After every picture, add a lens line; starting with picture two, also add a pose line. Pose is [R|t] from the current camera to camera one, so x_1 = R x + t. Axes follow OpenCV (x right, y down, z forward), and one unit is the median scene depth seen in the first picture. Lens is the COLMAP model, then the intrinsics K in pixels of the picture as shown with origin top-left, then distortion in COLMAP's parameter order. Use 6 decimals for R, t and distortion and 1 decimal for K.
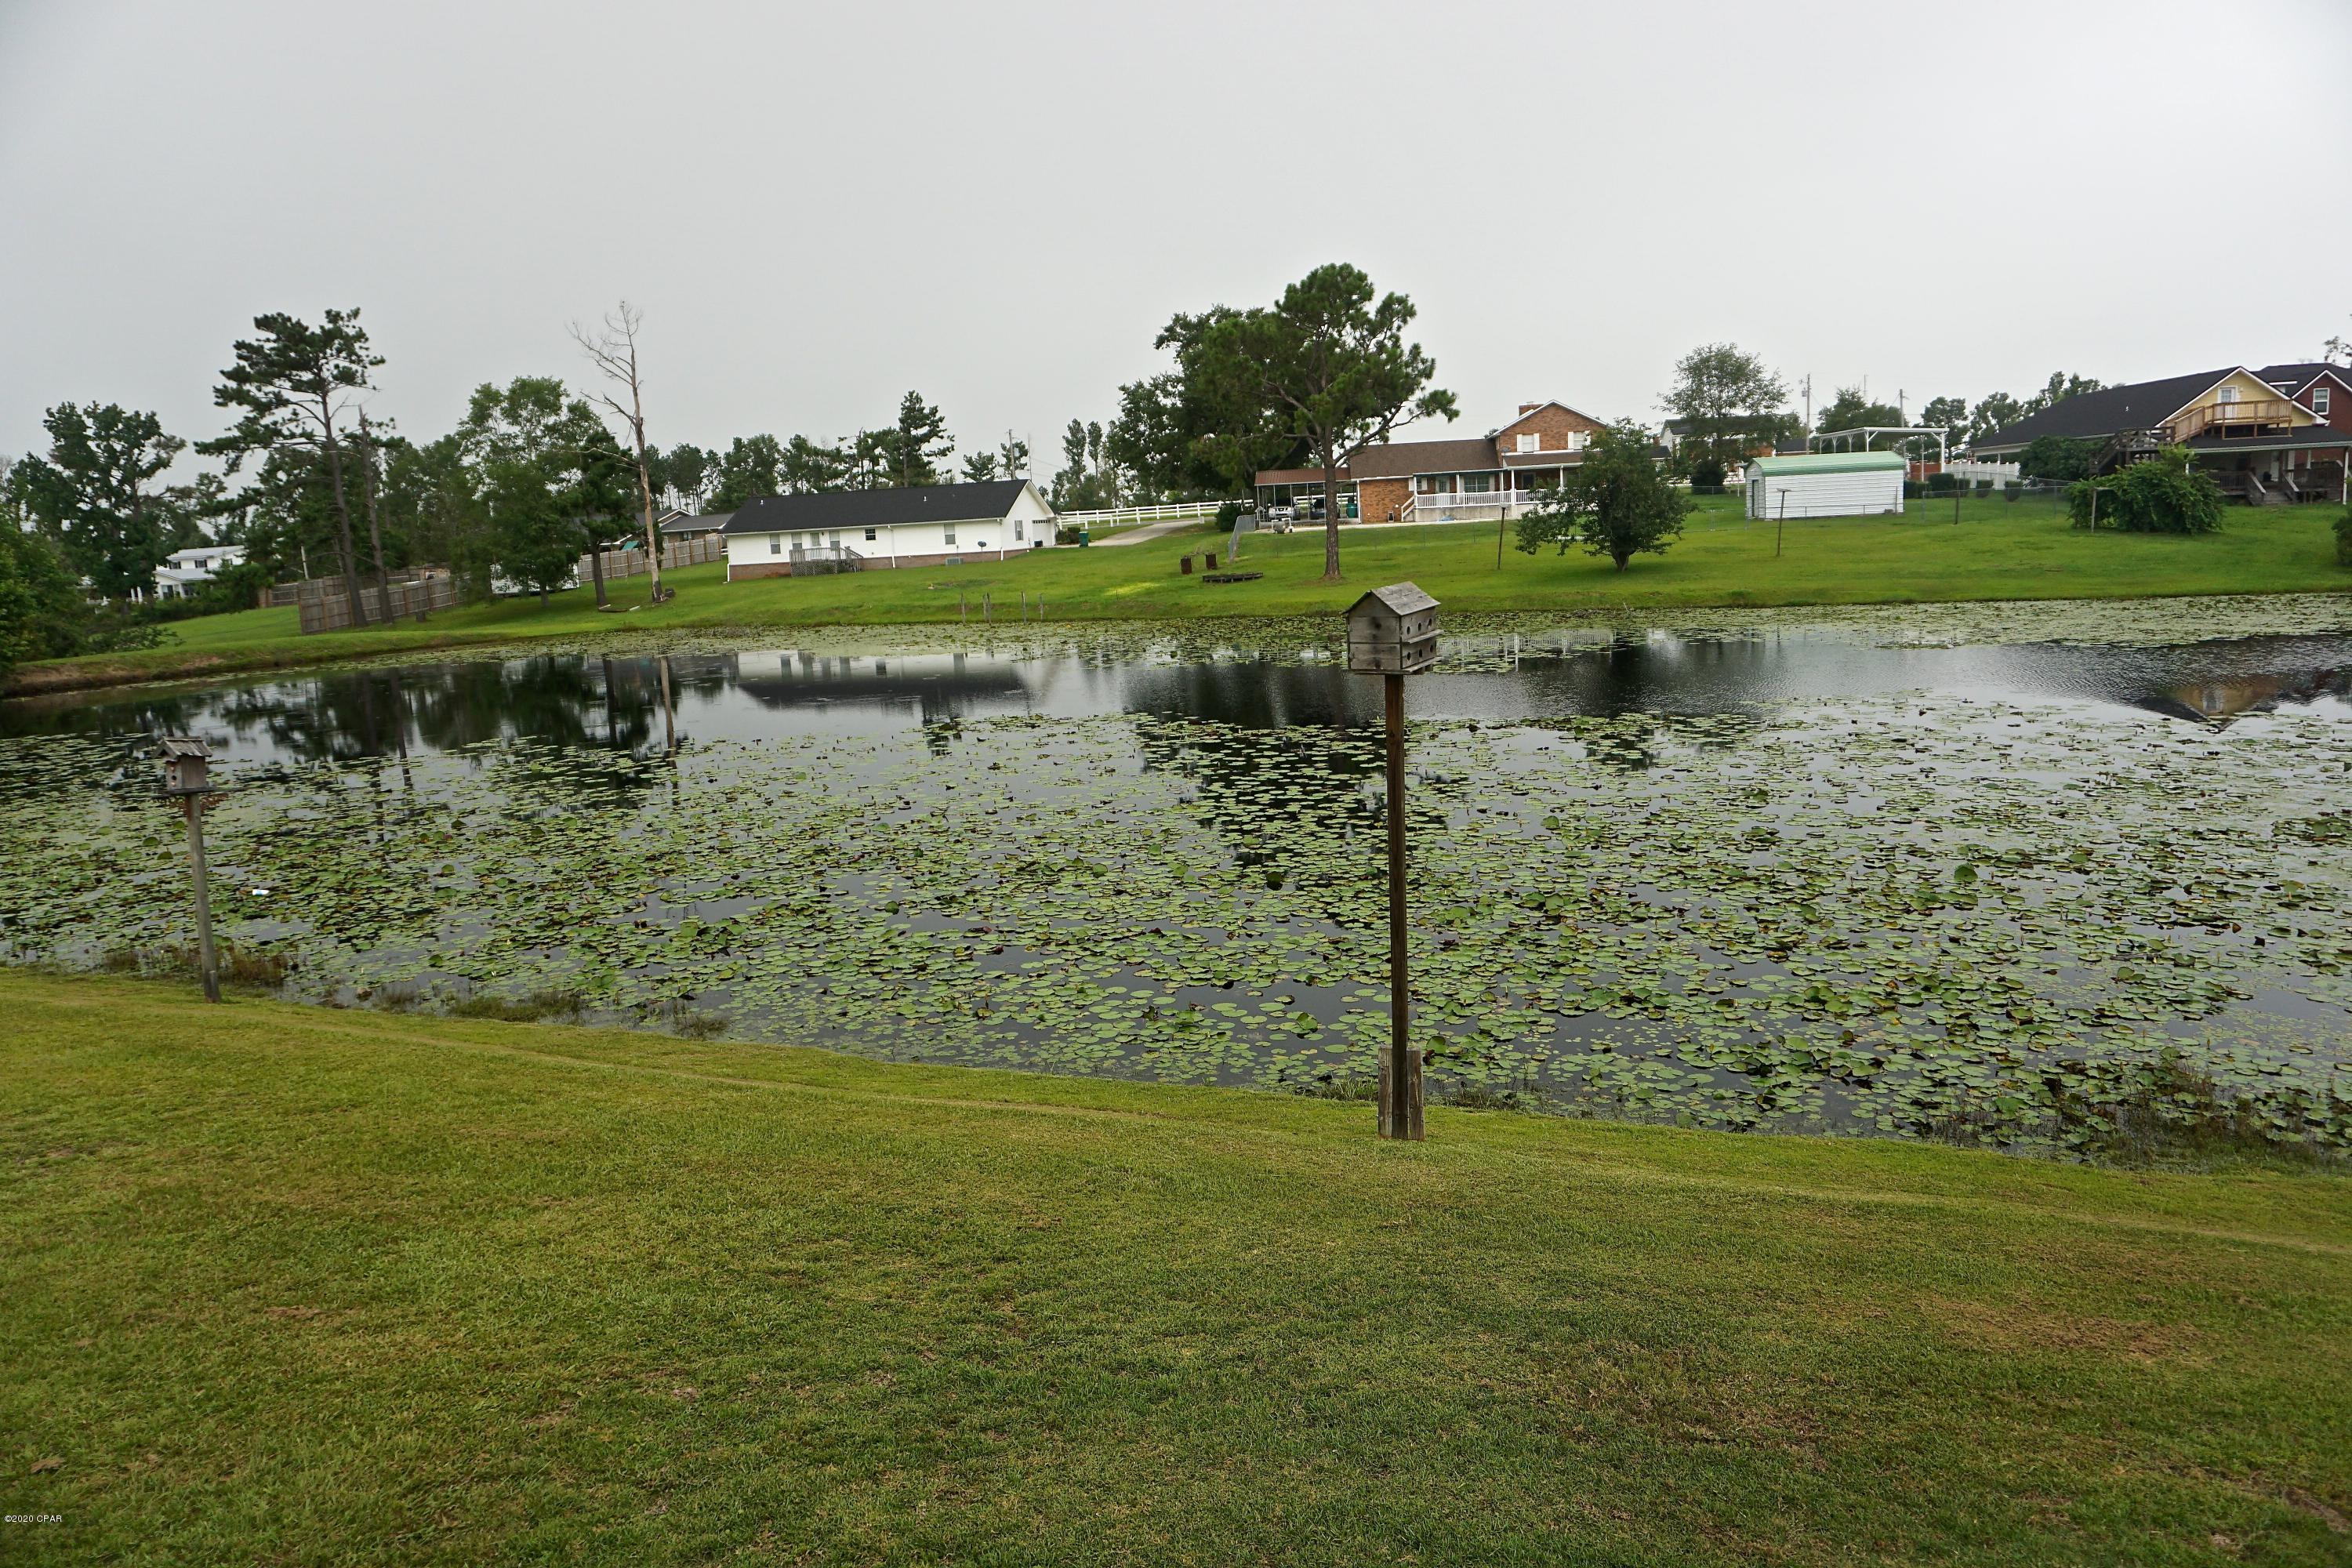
lens RADIAL K [[1579.8, 0, 1177.6], [0, 1579.8, 770.6], [0, 0, 1]] dist [-0.047432, 0.030516]
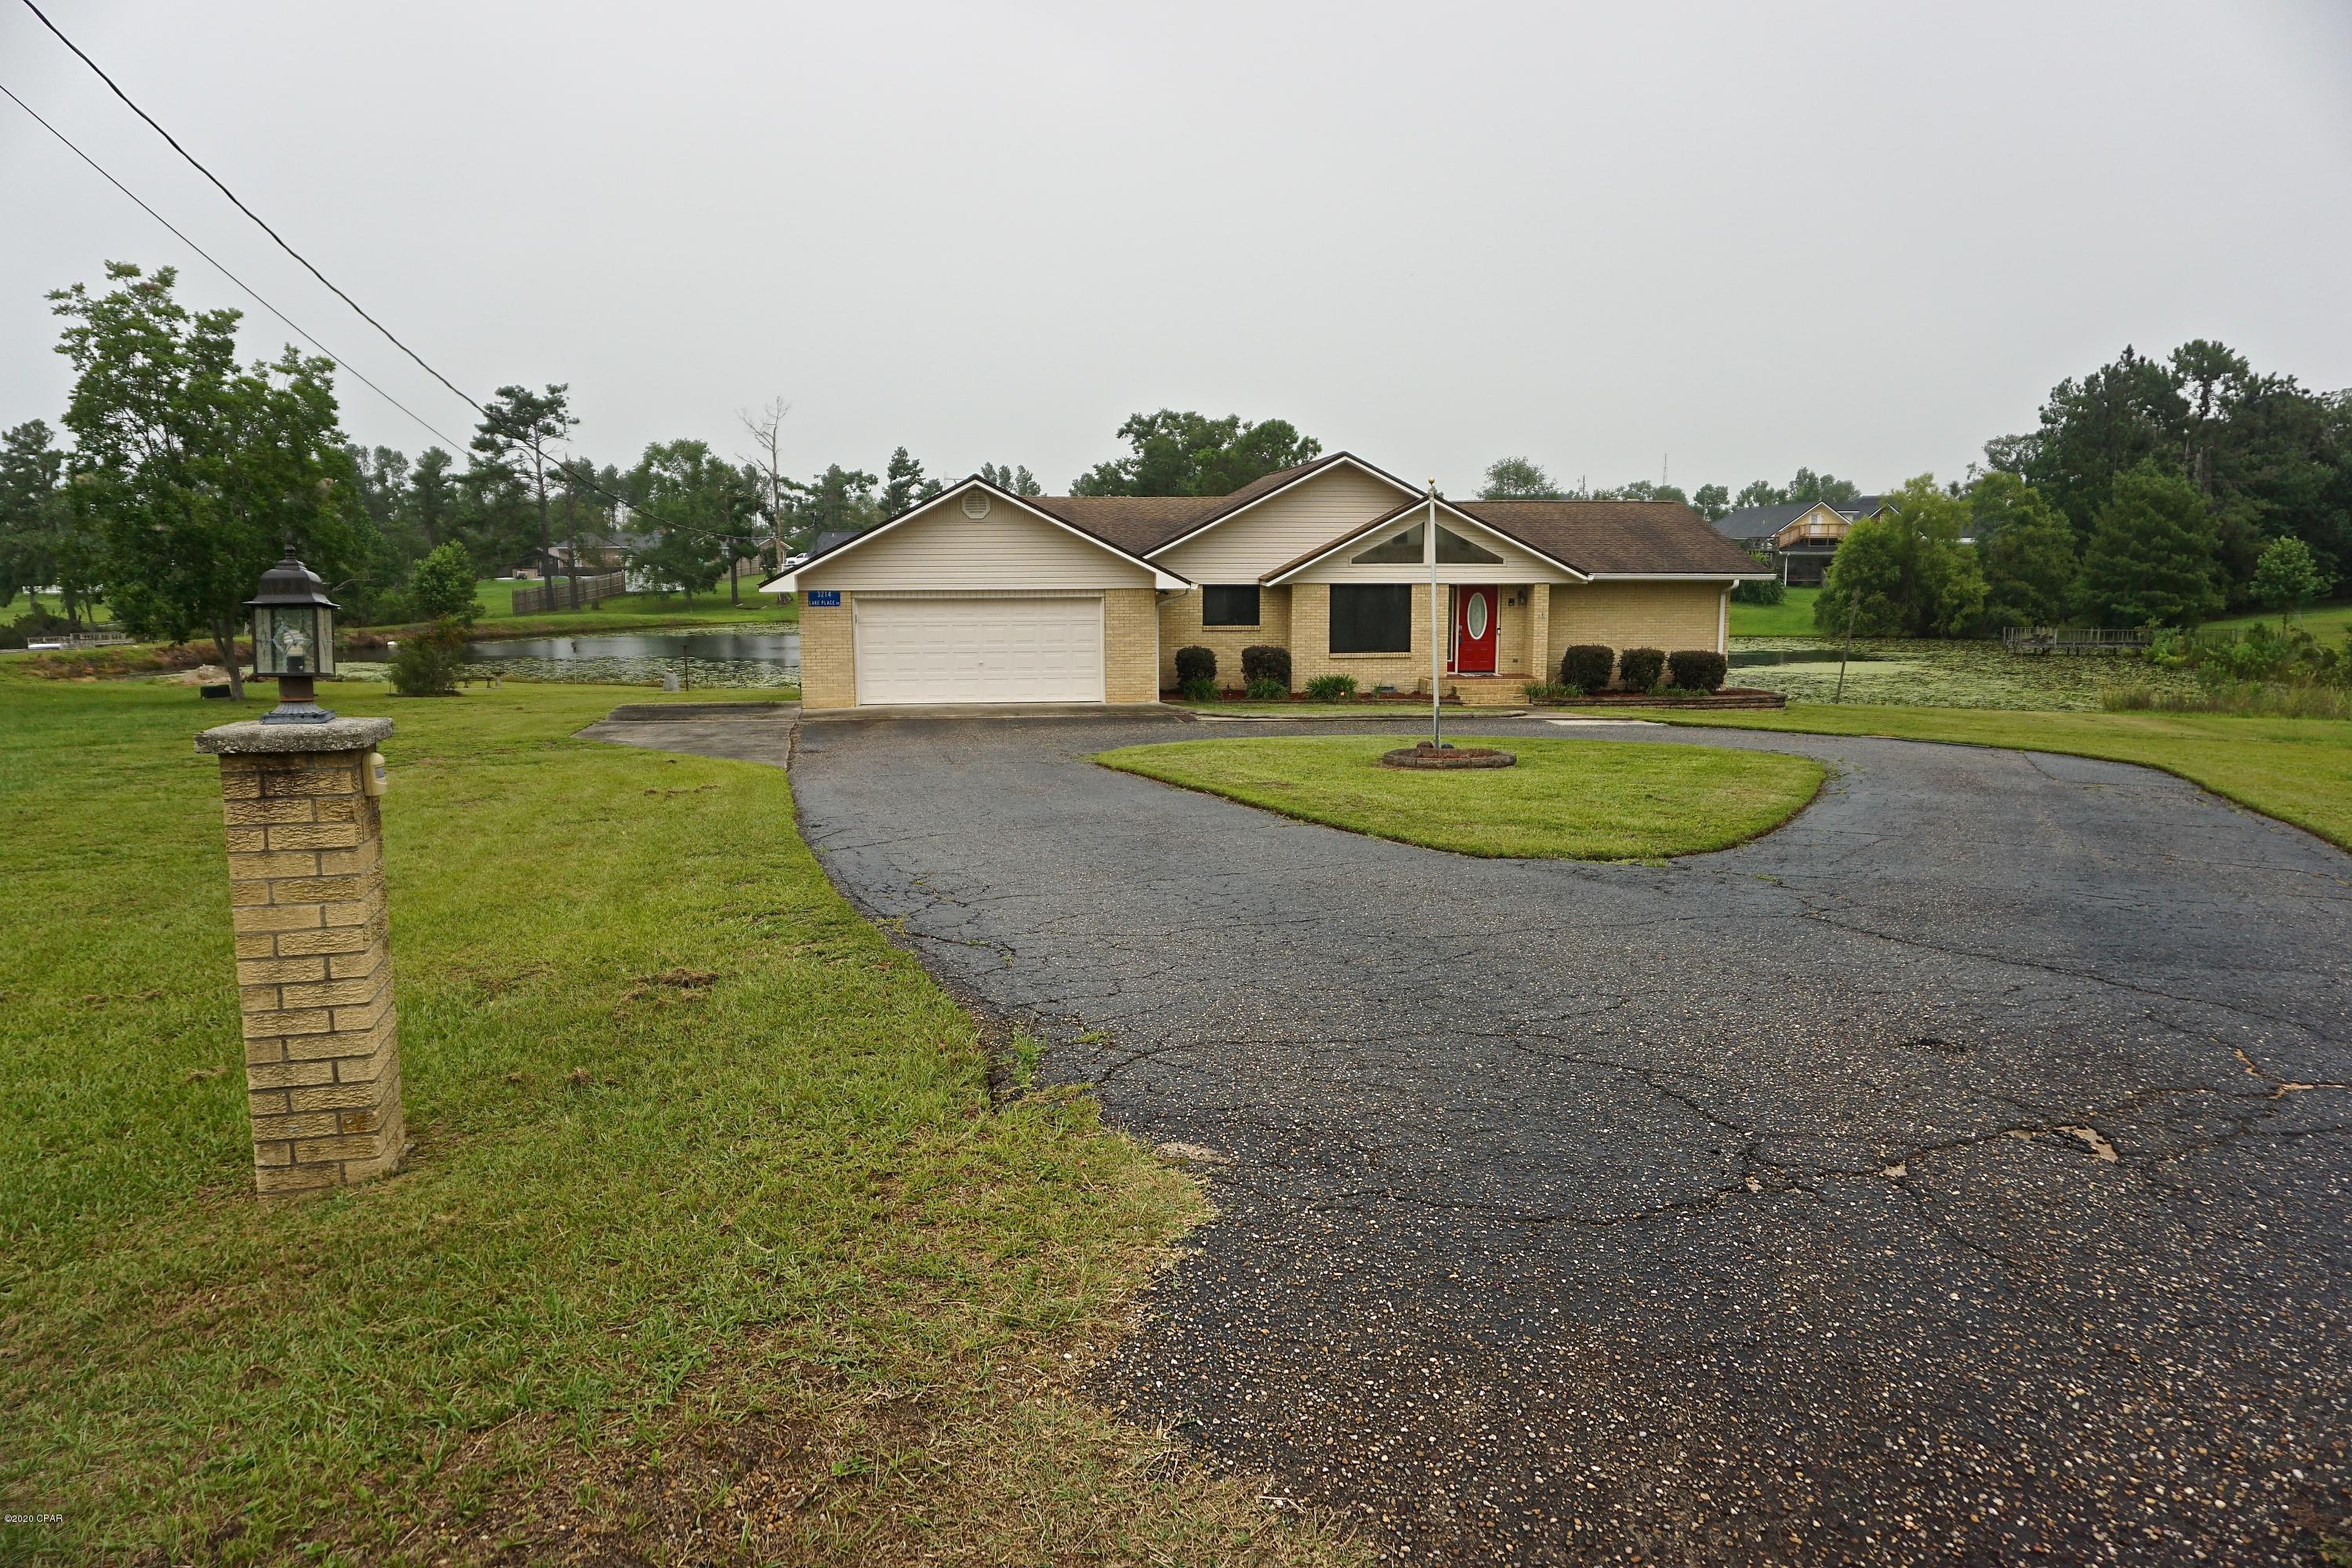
lens RADIAL K [[1579.8, 0, 1176.8], [0, 1579.8, 773.3], [0, 0, 1]] dist [-0.047432, 0.030516]
pose [[0.993746, 0.035389, 0.105907, -0.114082], [-0.033509, 0.999249, -0.019472, 0.060220], [-0.106516, 0.015801, 0.994185, -0.438754]]
